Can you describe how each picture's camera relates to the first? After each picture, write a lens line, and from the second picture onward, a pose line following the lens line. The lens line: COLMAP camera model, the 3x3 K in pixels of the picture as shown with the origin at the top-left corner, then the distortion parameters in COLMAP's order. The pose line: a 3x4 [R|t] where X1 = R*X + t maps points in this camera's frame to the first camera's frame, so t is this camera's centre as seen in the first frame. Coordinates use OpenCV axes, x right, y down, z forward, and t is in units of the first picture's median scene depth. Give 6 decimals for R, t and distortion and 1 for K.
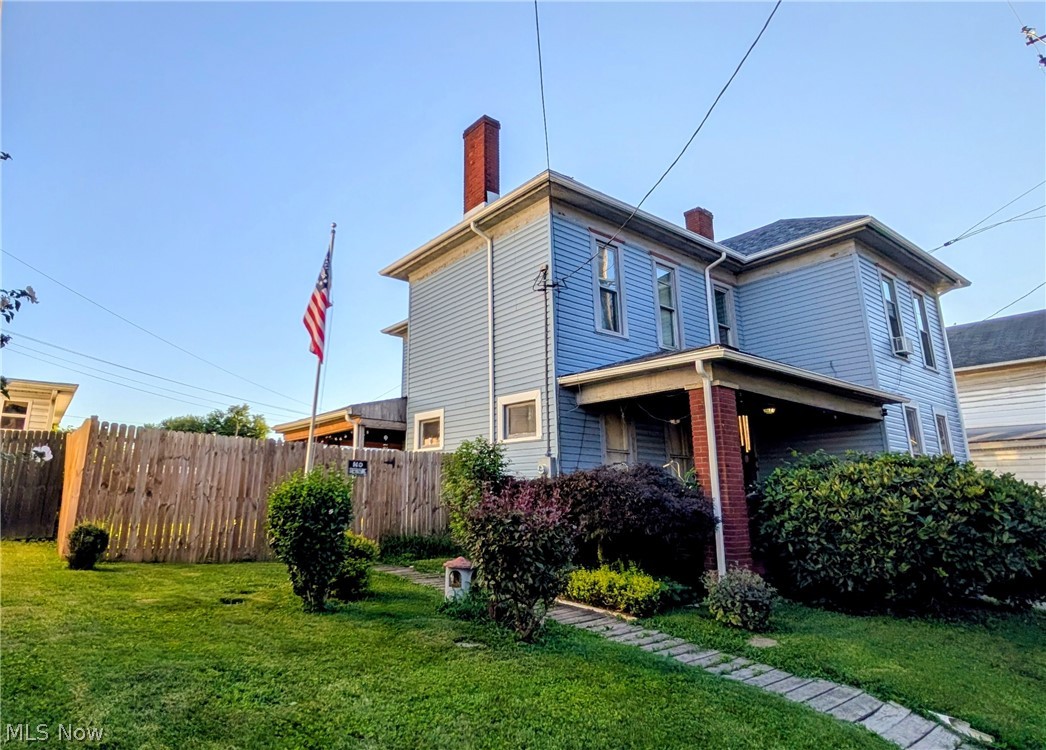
lens RADIAL K [[550.4, 0, 483.8], [0, 550.4, 359.2], [0, 0, 1]] dist [-0.000347, -0.000708]
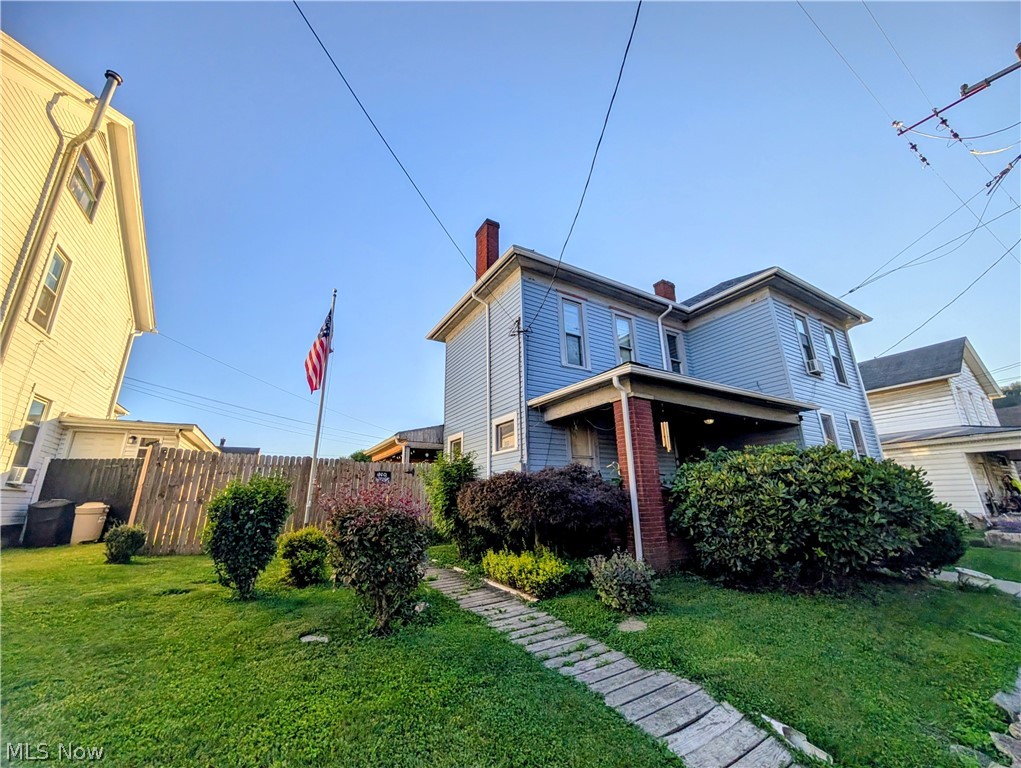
lens RADIAL K [[378.1, 0, 510.5], [0, 378.1, 384.0], [0, 0, 1]] dist [-0.001161, -0.000086]
pose [[0.996583, -0.051302, -0.064726, 0.204959], [0.048203, 0.997656, -0.048566, 0.045869], [0.067066, 0.045280, 0.996721, 0.144684]]
